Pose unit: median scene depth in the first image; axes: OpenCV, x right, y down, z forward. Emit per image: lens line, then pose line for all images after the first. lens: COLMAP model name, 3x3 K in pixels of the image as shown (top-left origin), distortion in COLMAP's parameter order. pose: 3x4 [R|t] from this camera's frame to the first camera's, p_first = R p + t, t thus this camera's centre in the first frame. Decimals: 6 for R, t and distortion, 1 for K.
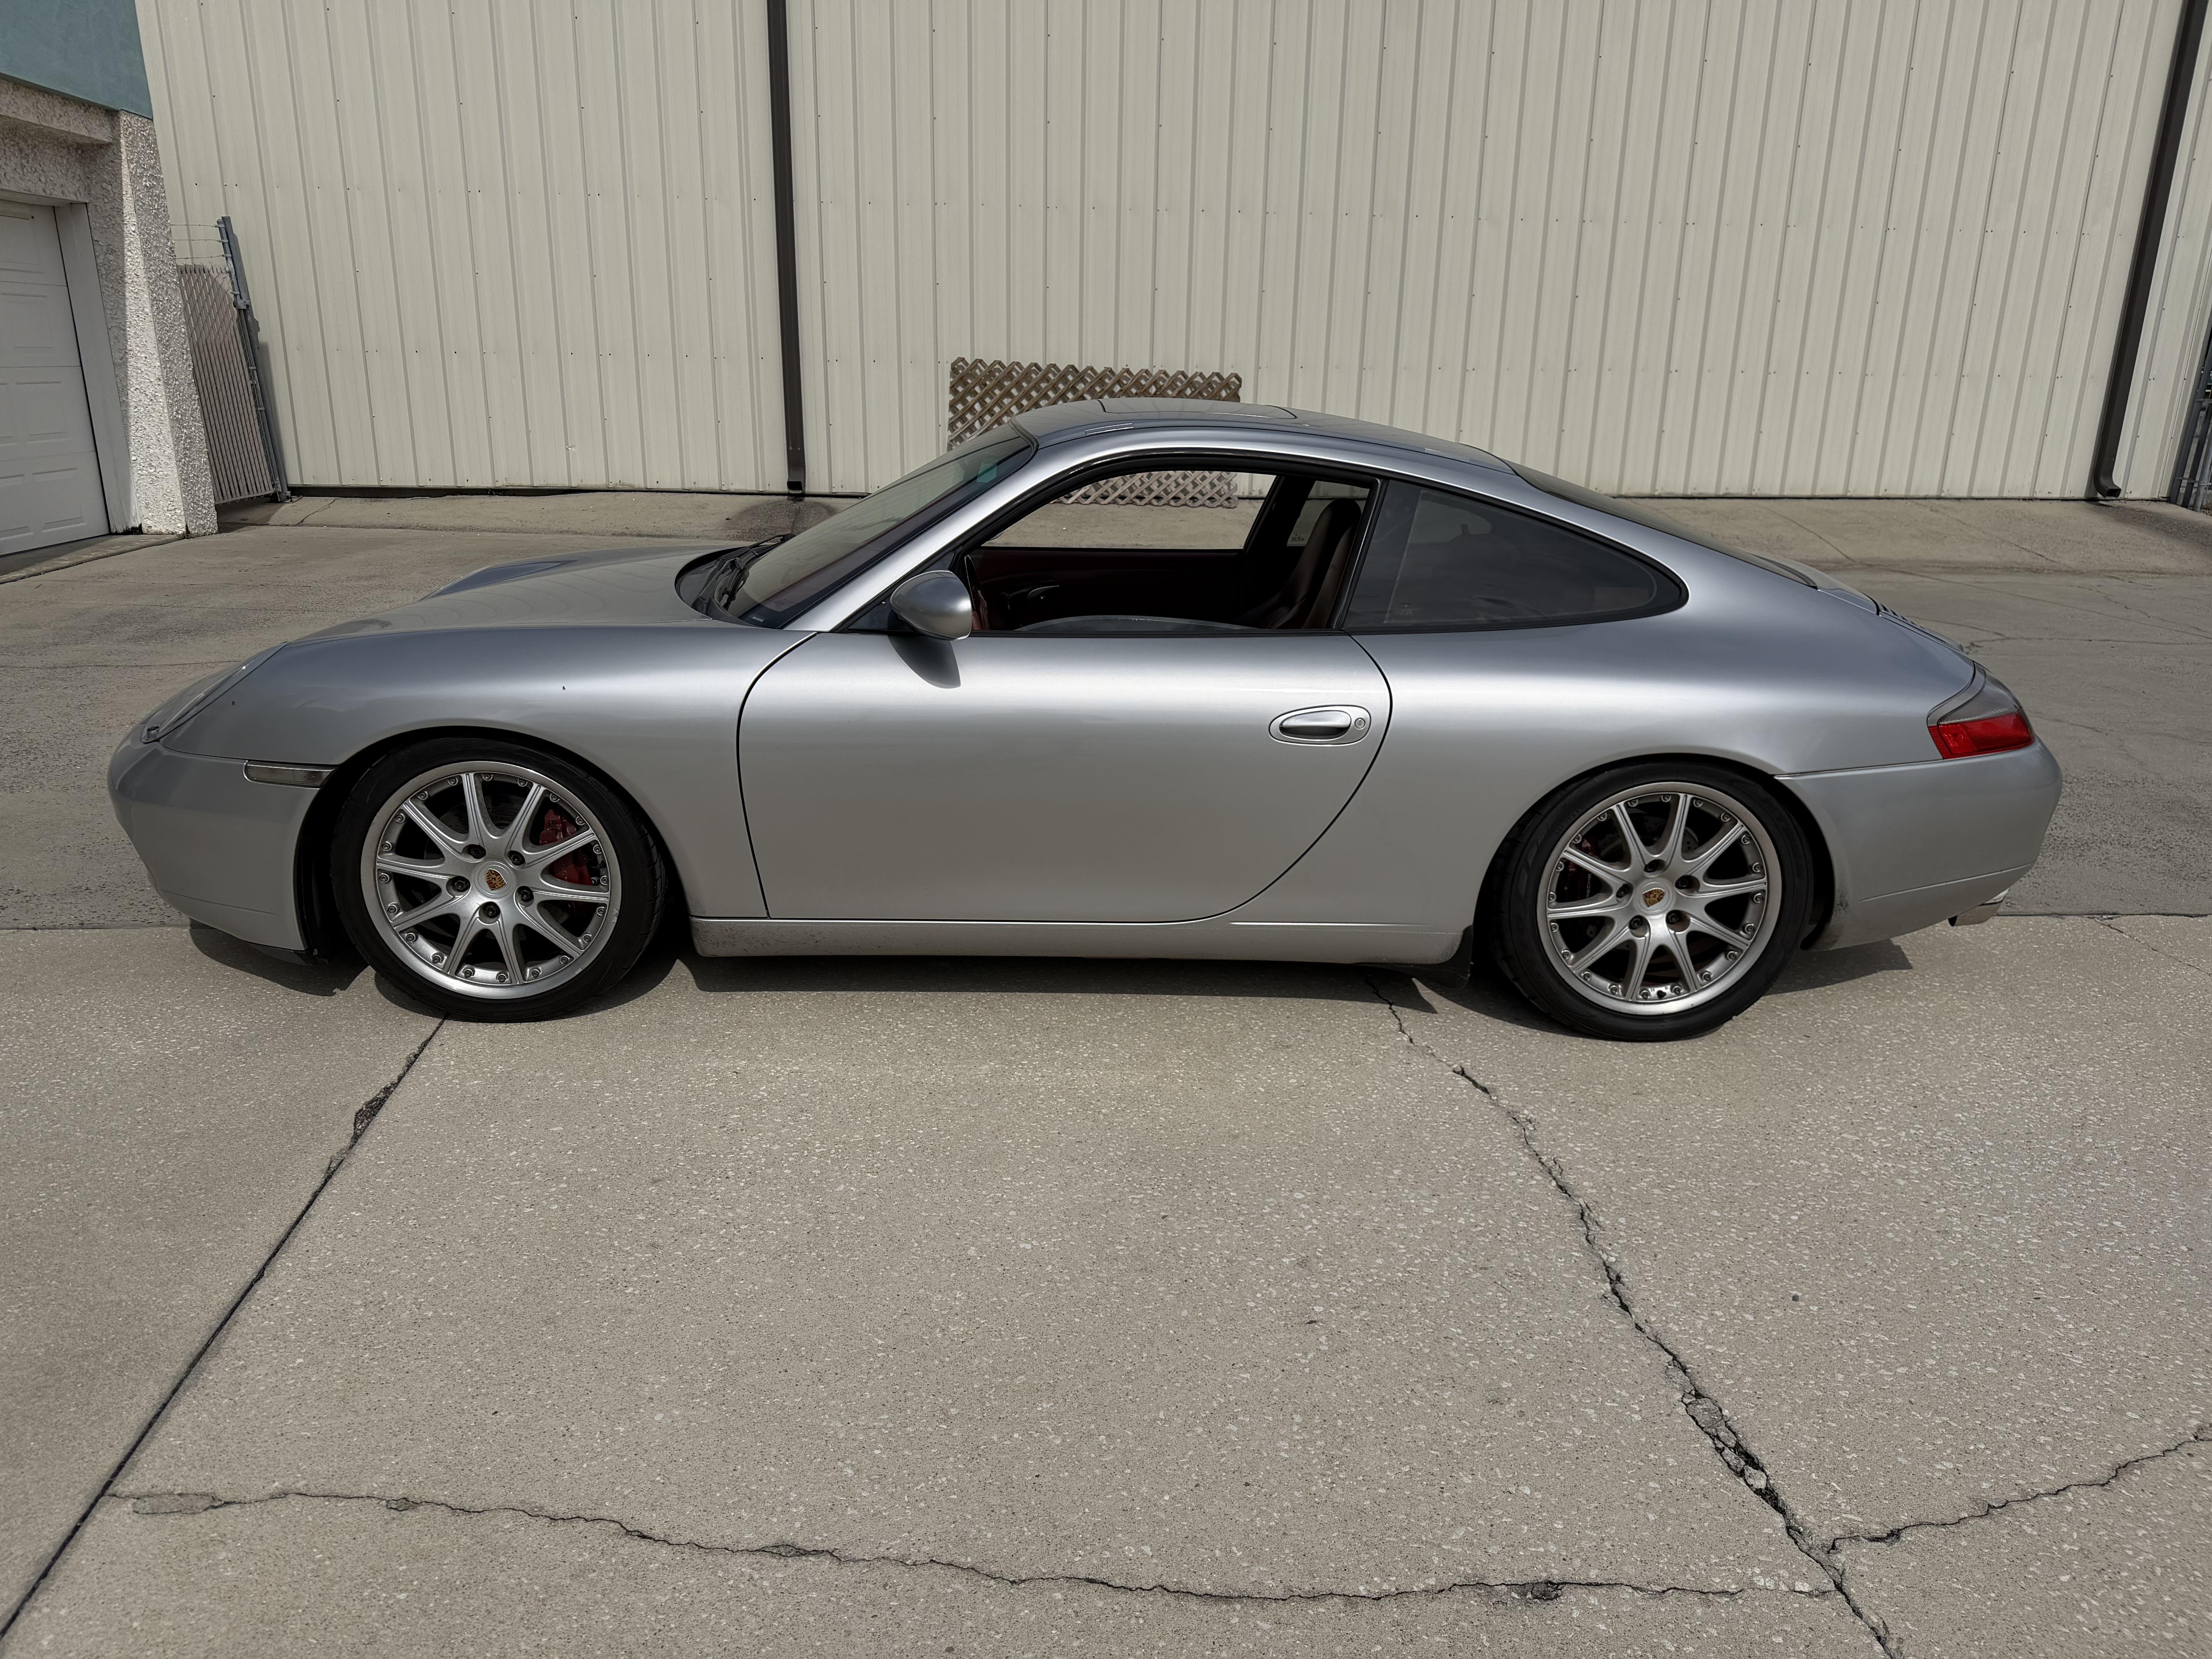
lens RADIAL K [[1551.5, 0, 1118.6], [0, 1551.5, 827.9], [0, 0, 1]] dist [0.024738, -0.033285]
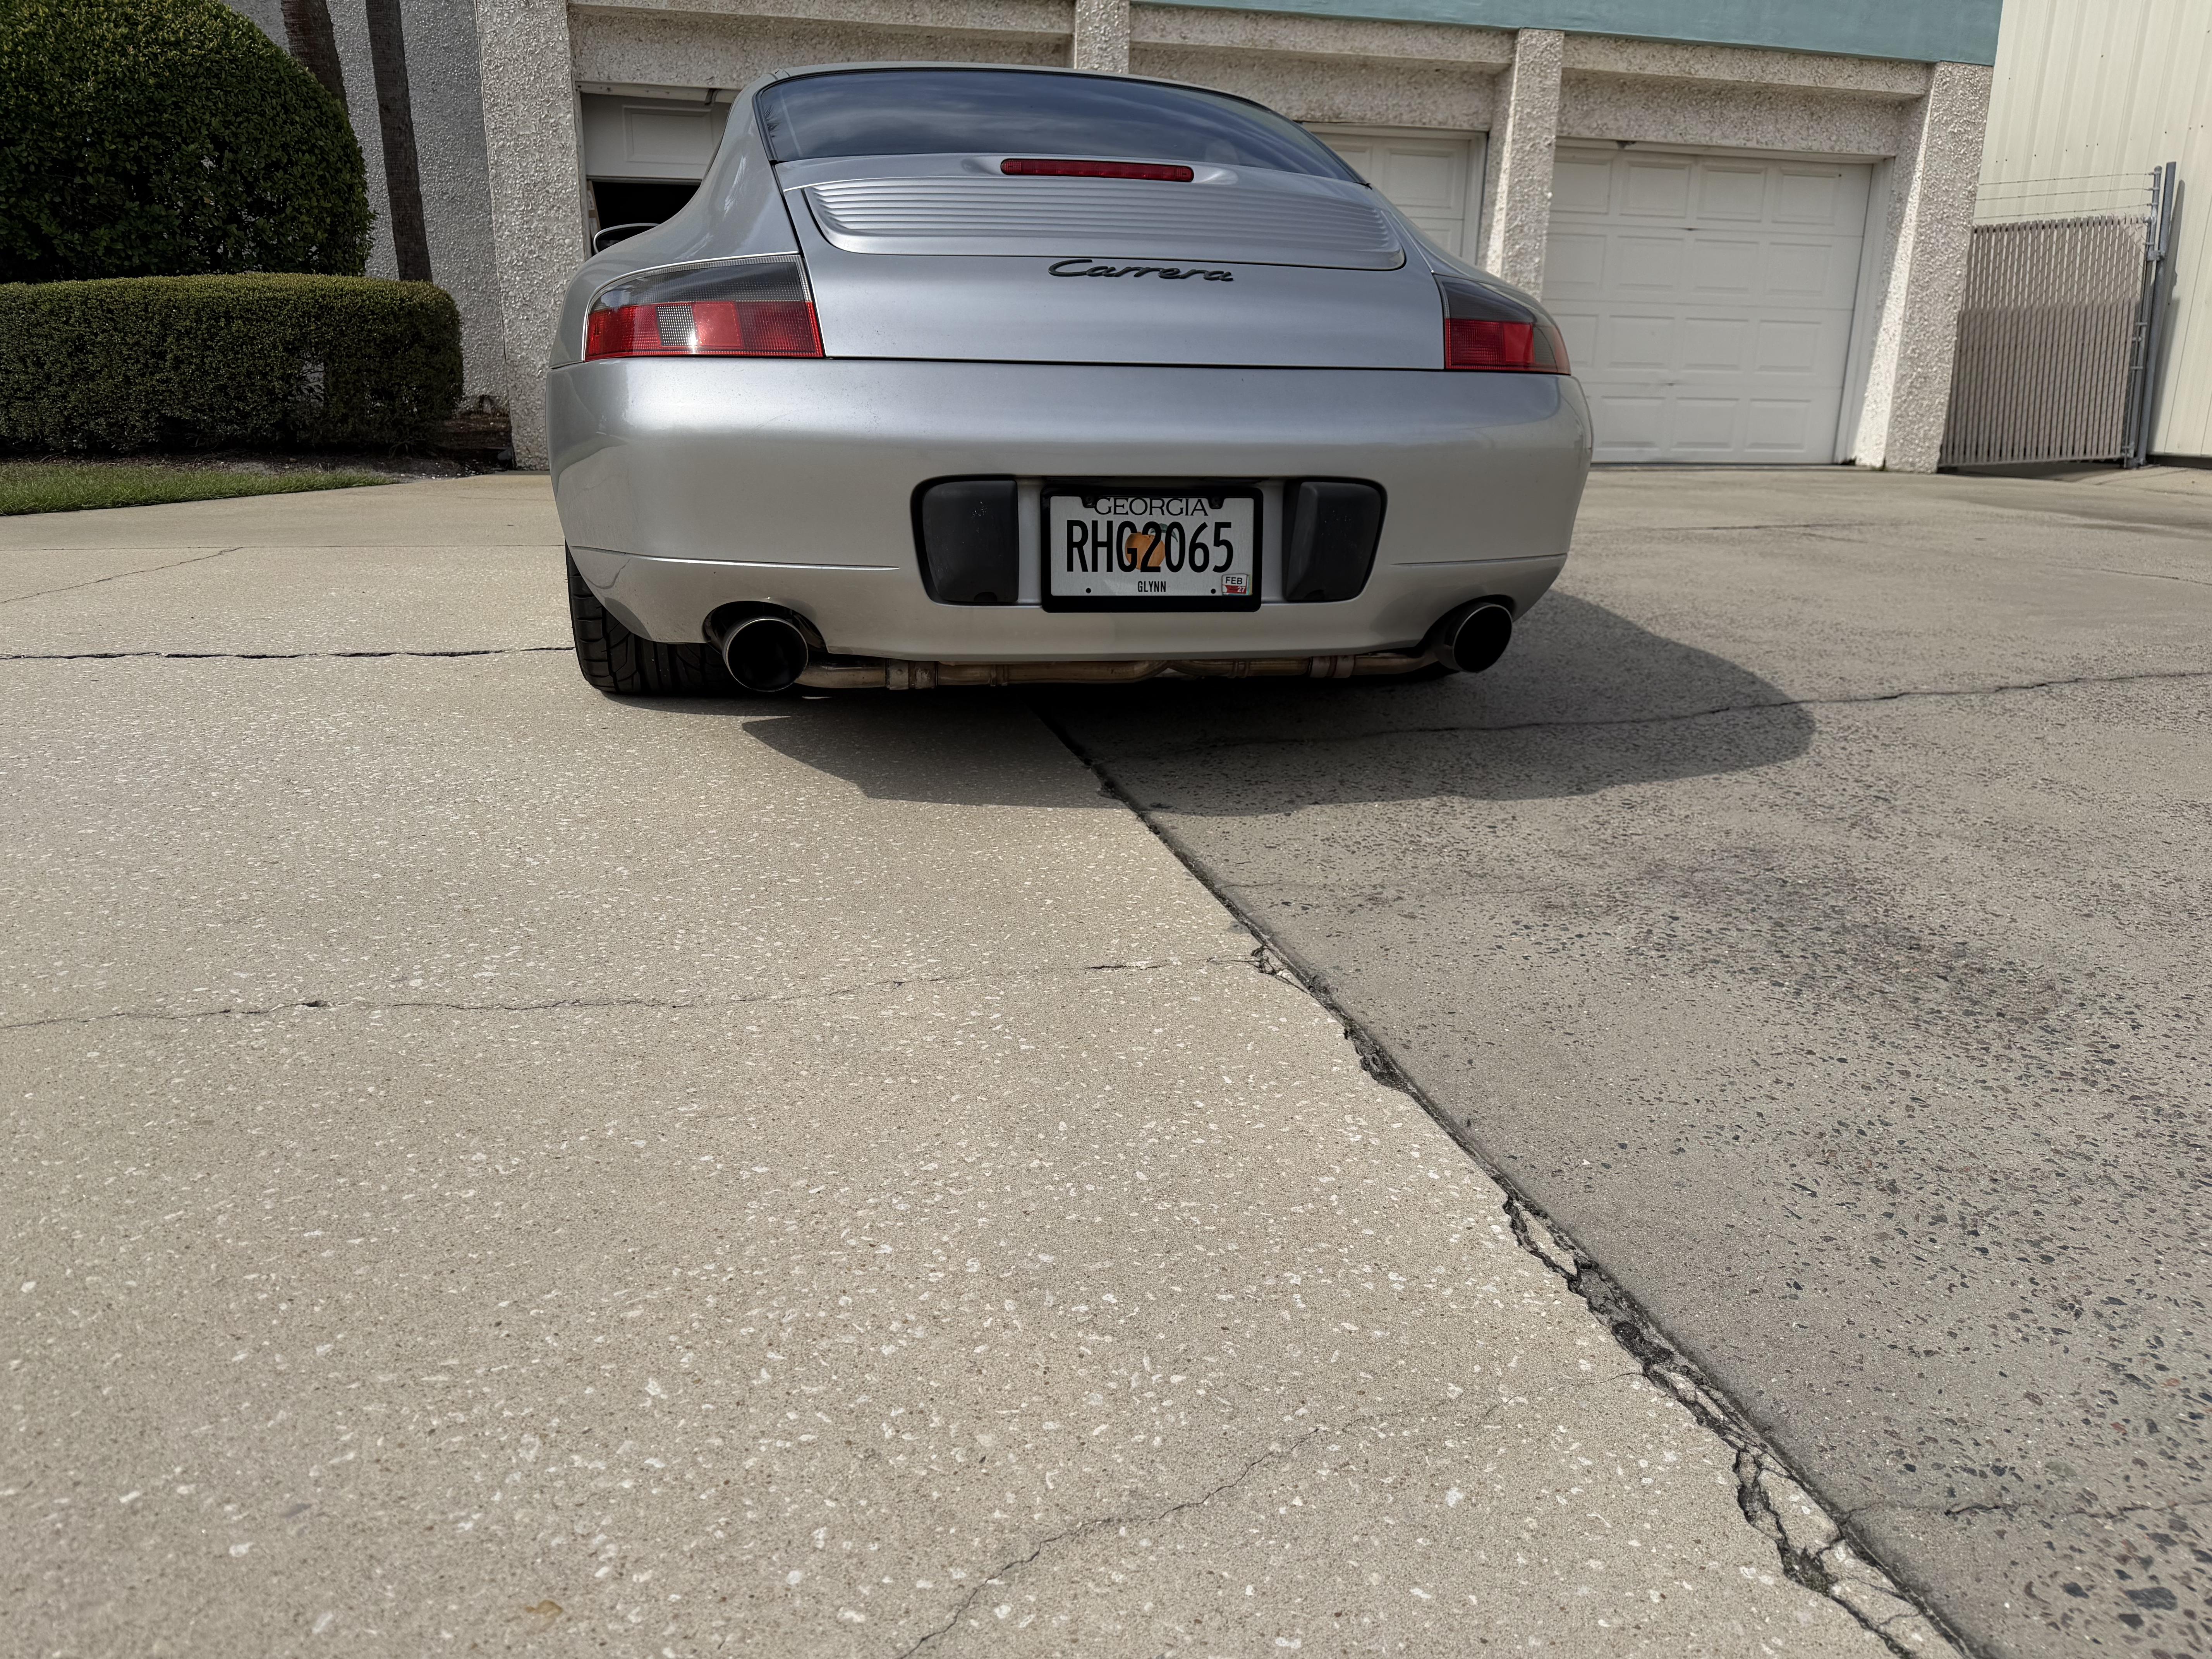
lens RADIAL K [[1551.5, 0, 1114.8], [0, 1551.5, 856.7], [0, 0, 1]] dist [0.024738, -0.033285]
pose [[0.153510, 0.270701, -0.950345, 0.459250], [-0.295975, 0.930185, 0.217150, -0.021407], [0.942780, 0.247944, 0.222914, 0.390499]]
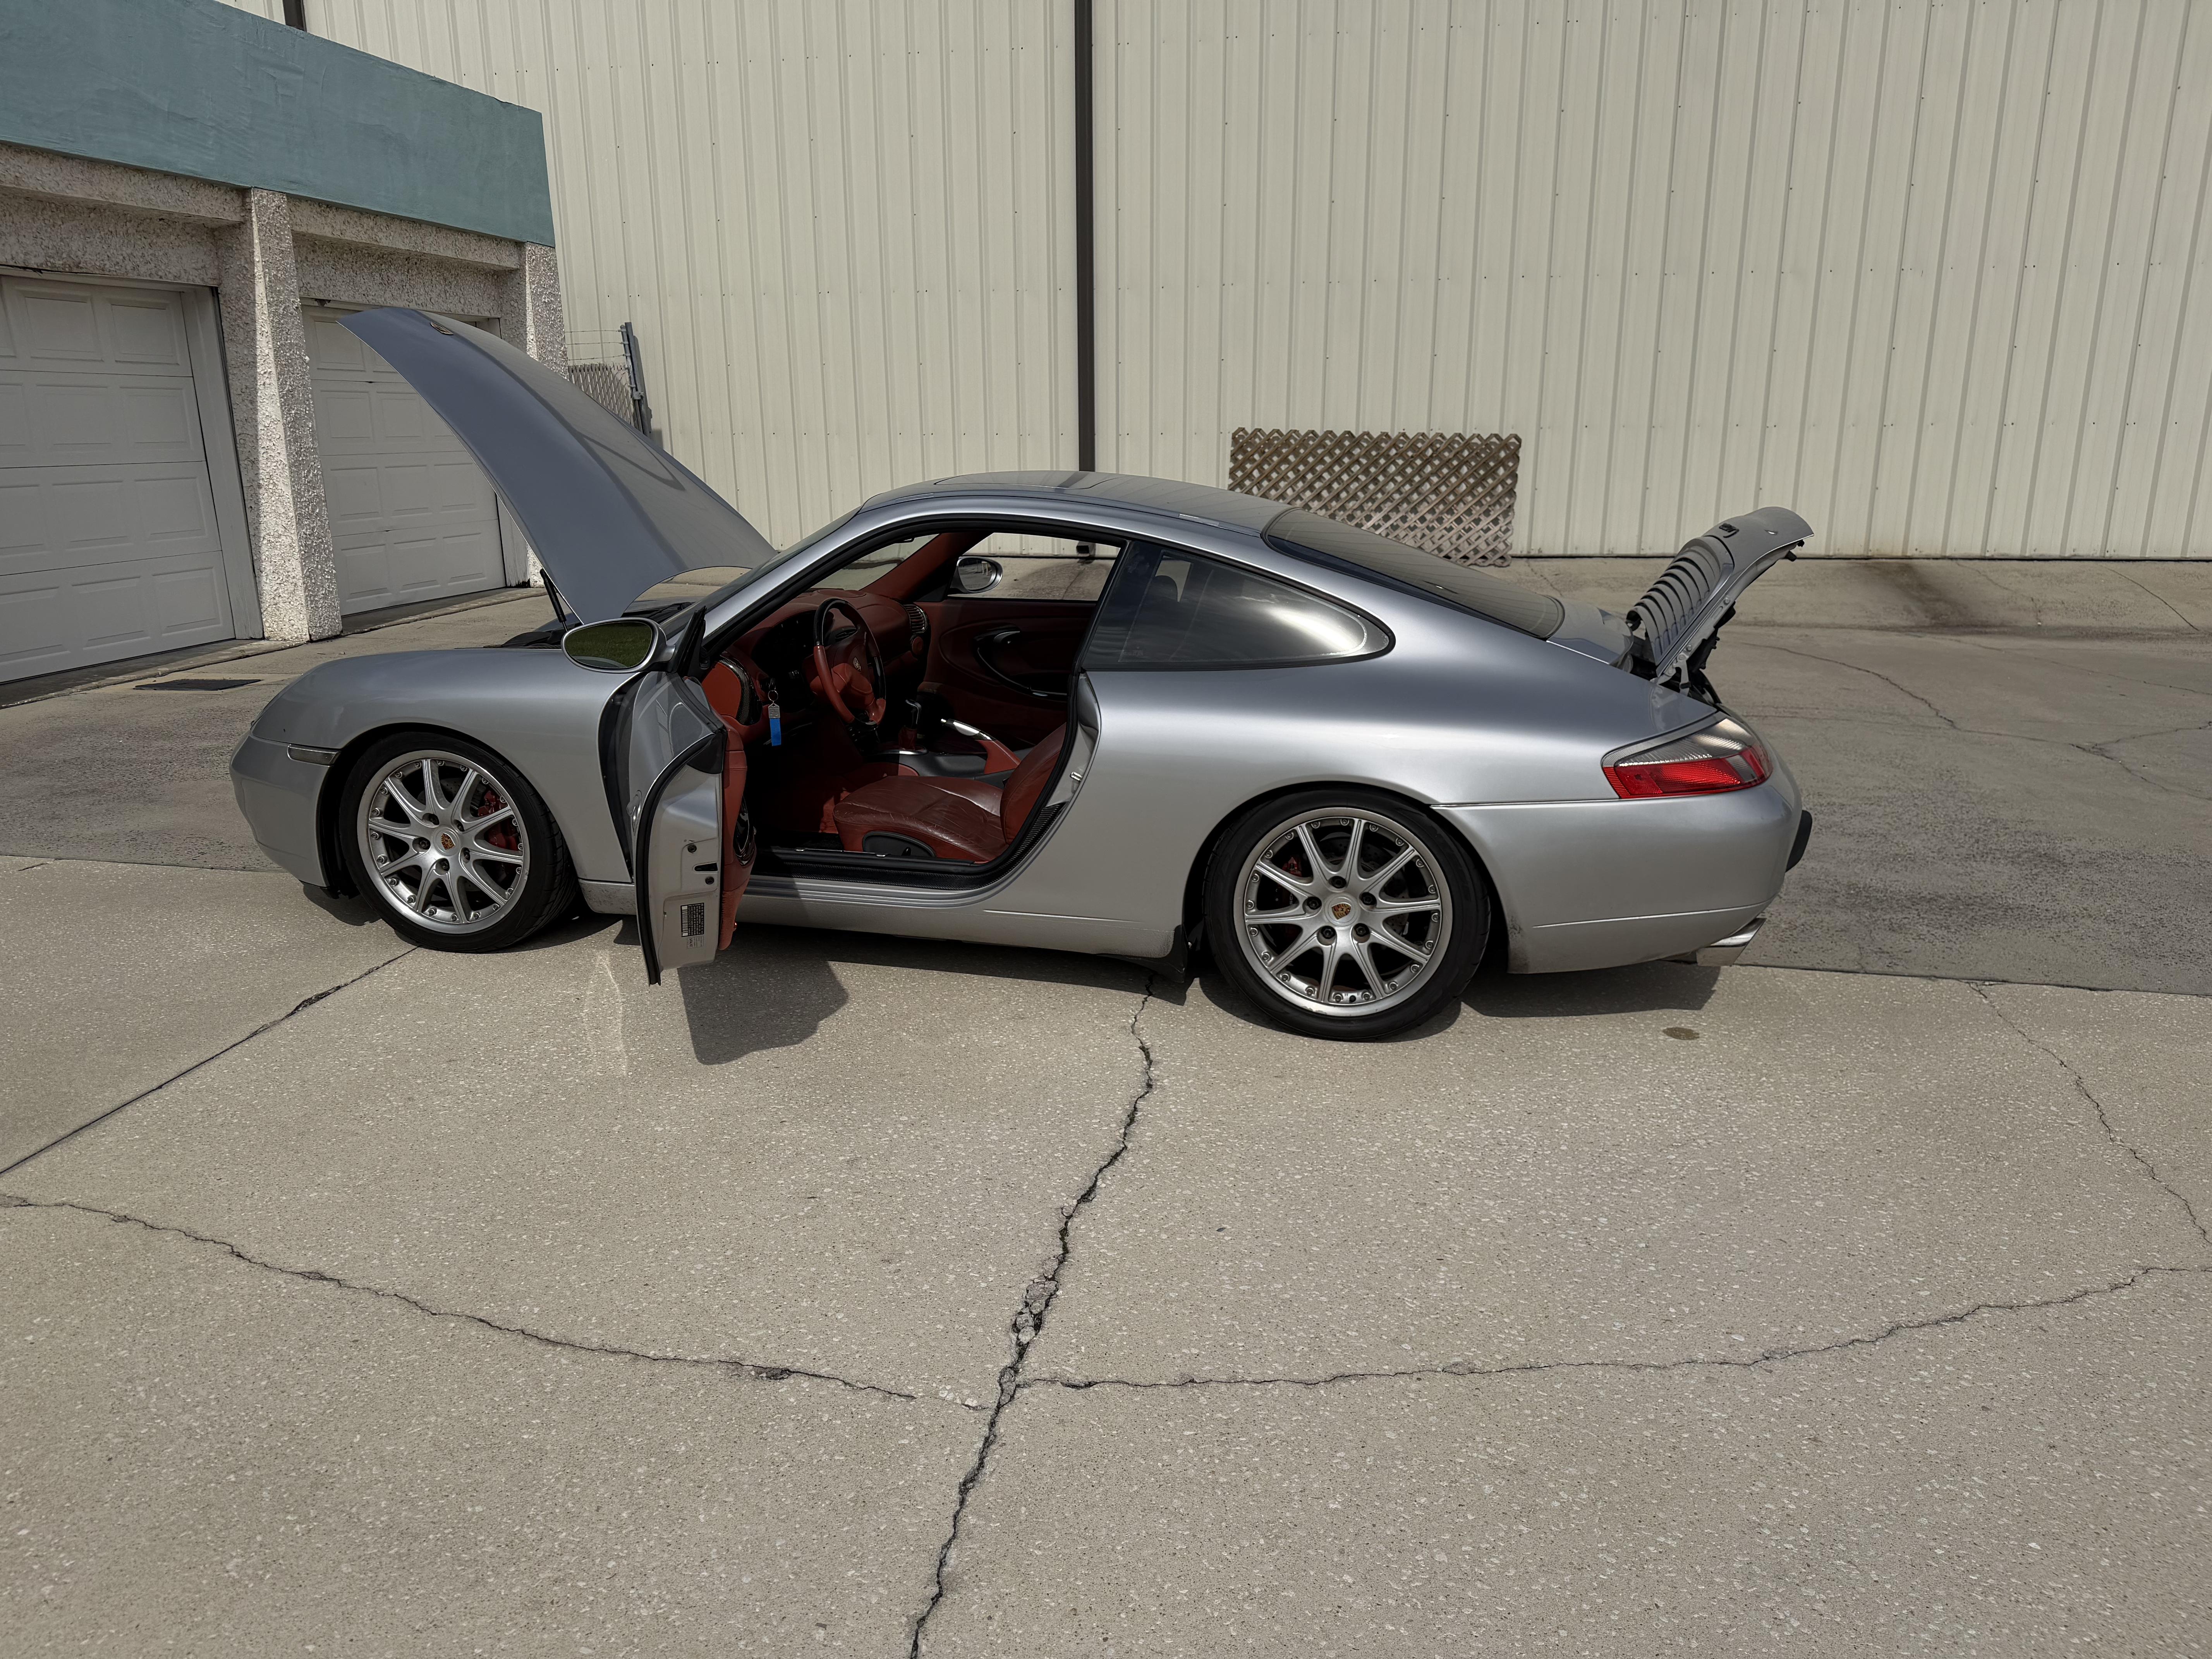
lens RADIAL K [[1551.5, 0, 1119.7], [0, 1551.5, 835.2], [0, 0, 1]] dist [0.024738, -0.033285]
pose [[0.962461, 0.048686, -0.267018, 0.168039], [-0.057734, 0.997990, -0.026134, 0.009901], [0.265209, 0.040569, 0.963337, -0.040369]]
